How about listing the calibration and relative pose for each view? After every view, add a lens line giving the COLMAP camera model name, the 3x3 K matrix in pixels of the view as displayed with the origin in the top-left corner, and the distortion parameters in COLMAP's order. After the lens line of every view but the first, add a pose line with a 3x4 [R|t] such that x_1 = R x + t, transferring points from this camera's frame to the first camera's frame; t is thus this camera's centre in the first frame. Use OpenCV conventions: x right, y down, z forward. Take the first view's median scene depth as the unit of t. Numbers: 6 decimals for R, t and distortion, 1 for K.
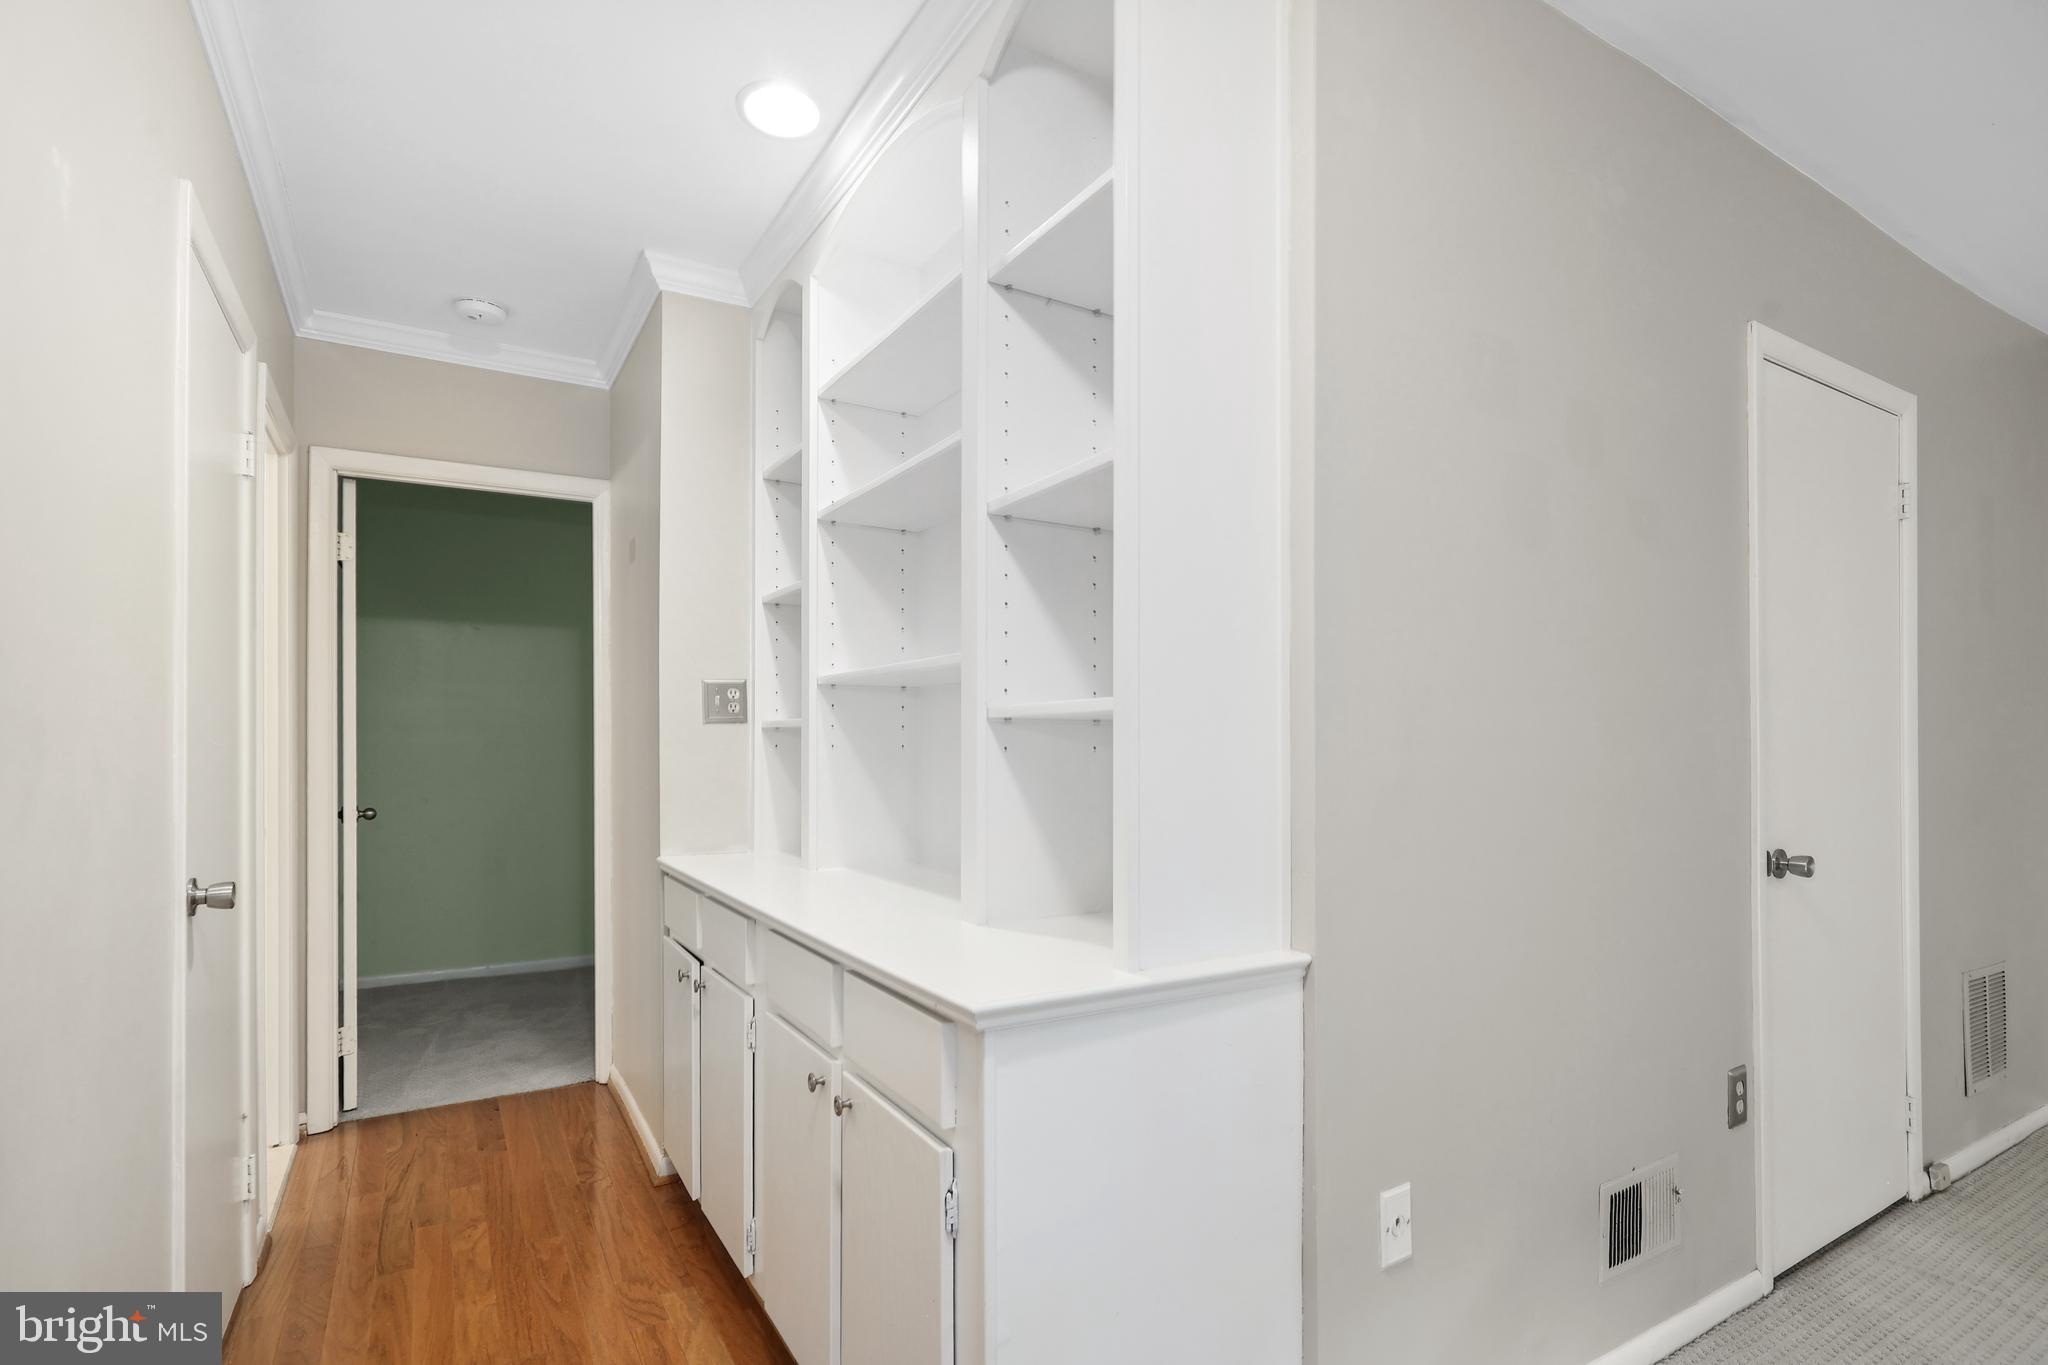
lens RADIAL K [[998.8, 0, 1014.0], [0, 998.8, 671.4], [0, 0, 1]] dist [0.004784, 0.002071]
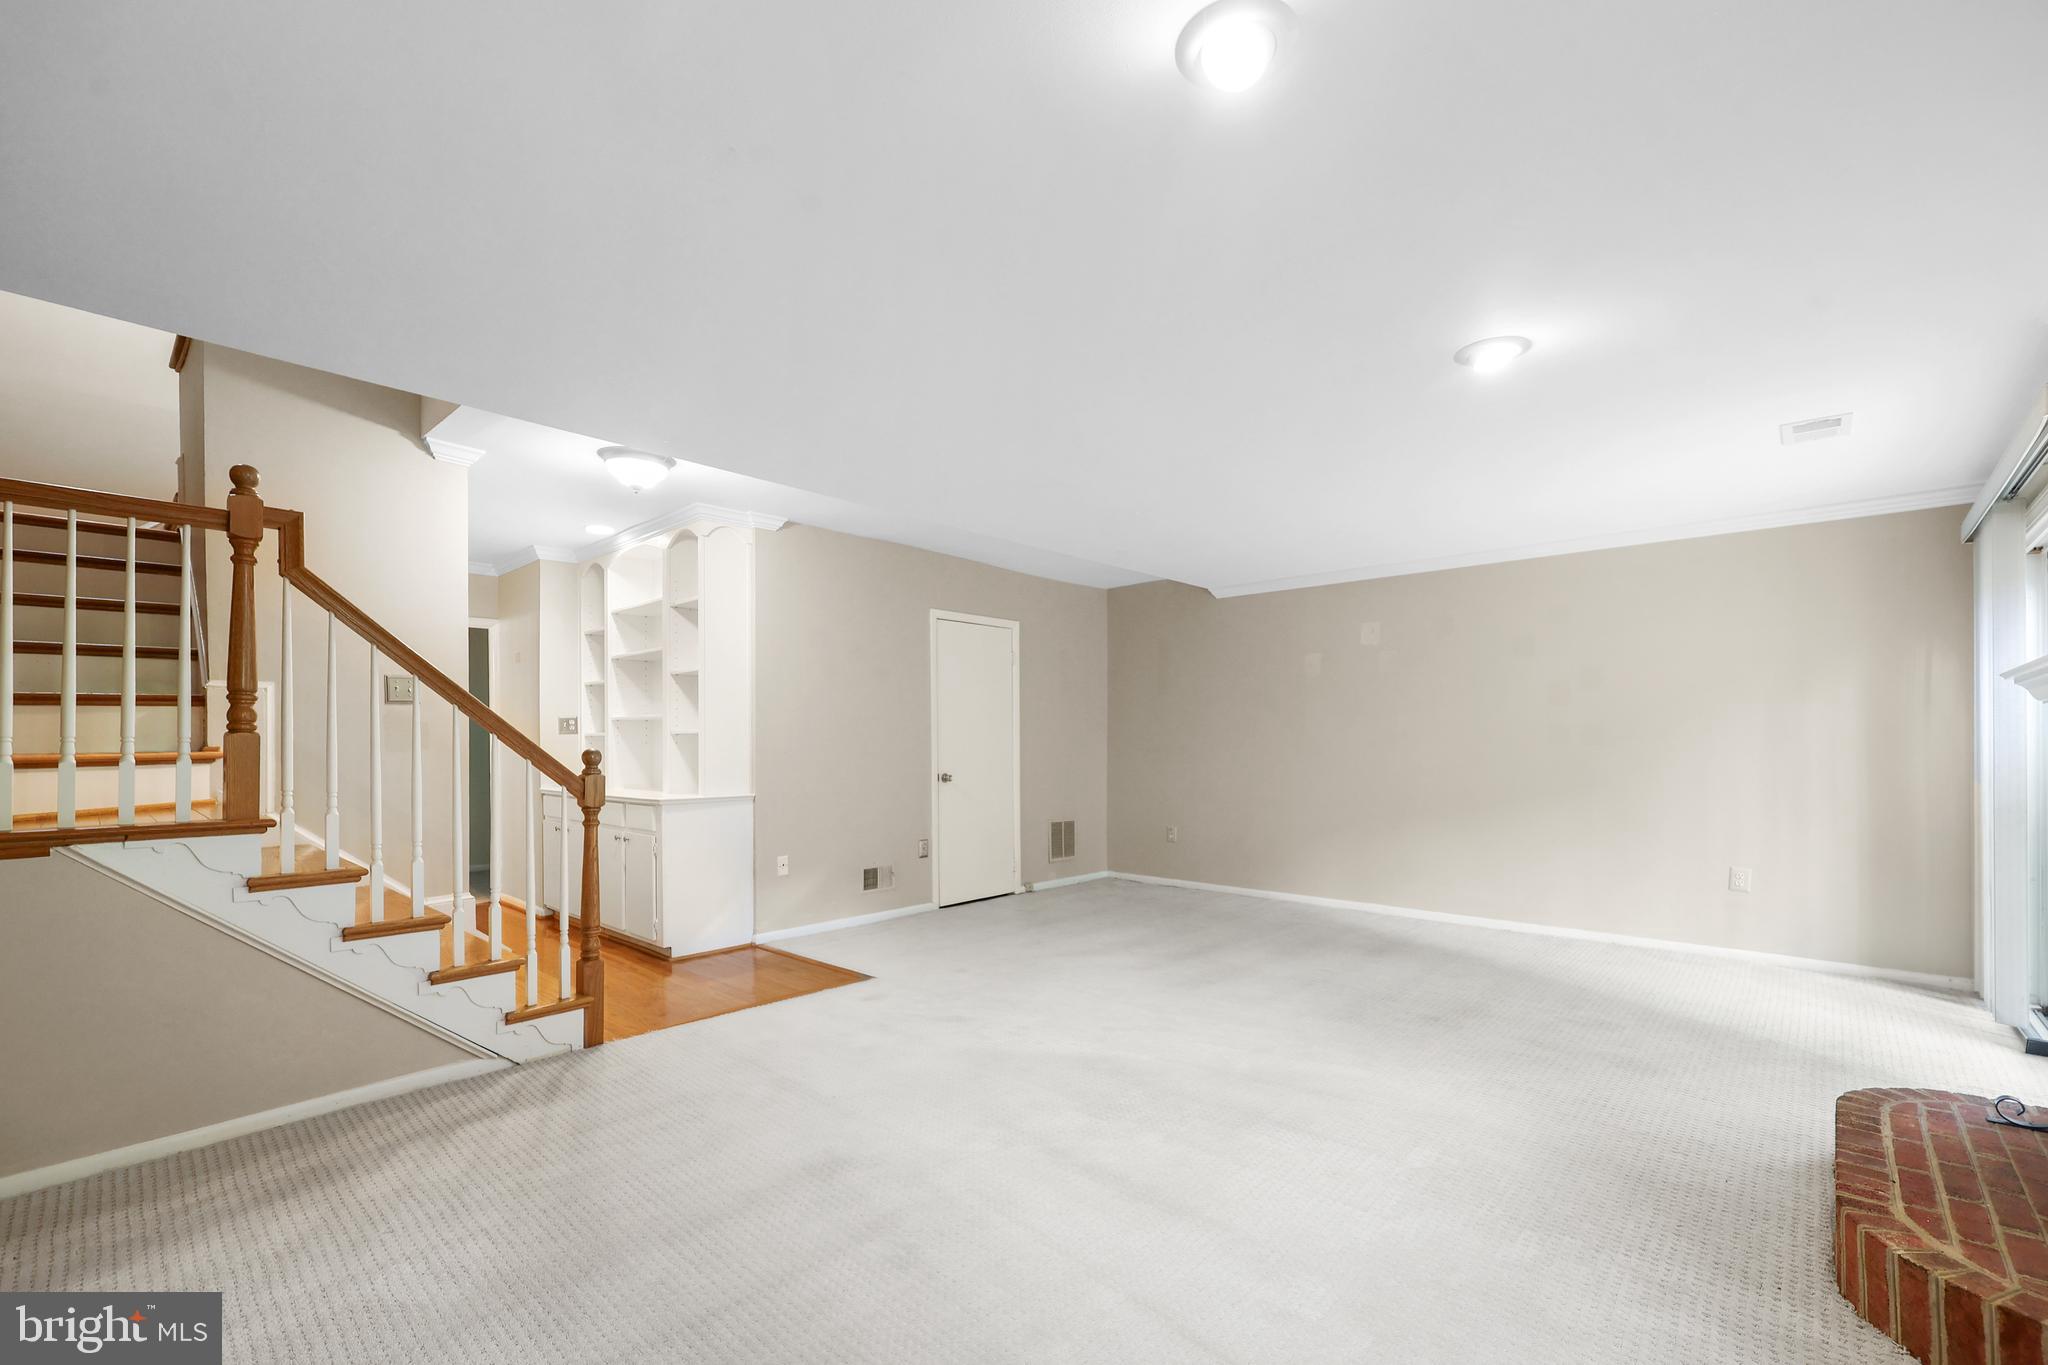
lens RADIAL K [[894.9, 0, 1052.6], [0, 894.9, 725.5], [0, 0, 1]] dist [-0.023024, 0.005569]
pose [[0.956166, 0.000038, 0.292824, 0.238997], [-0.014369, 0.998801, 0.046789, -0.102604], [-0.292472, -0.048946, 0.955021, -1.649781]]
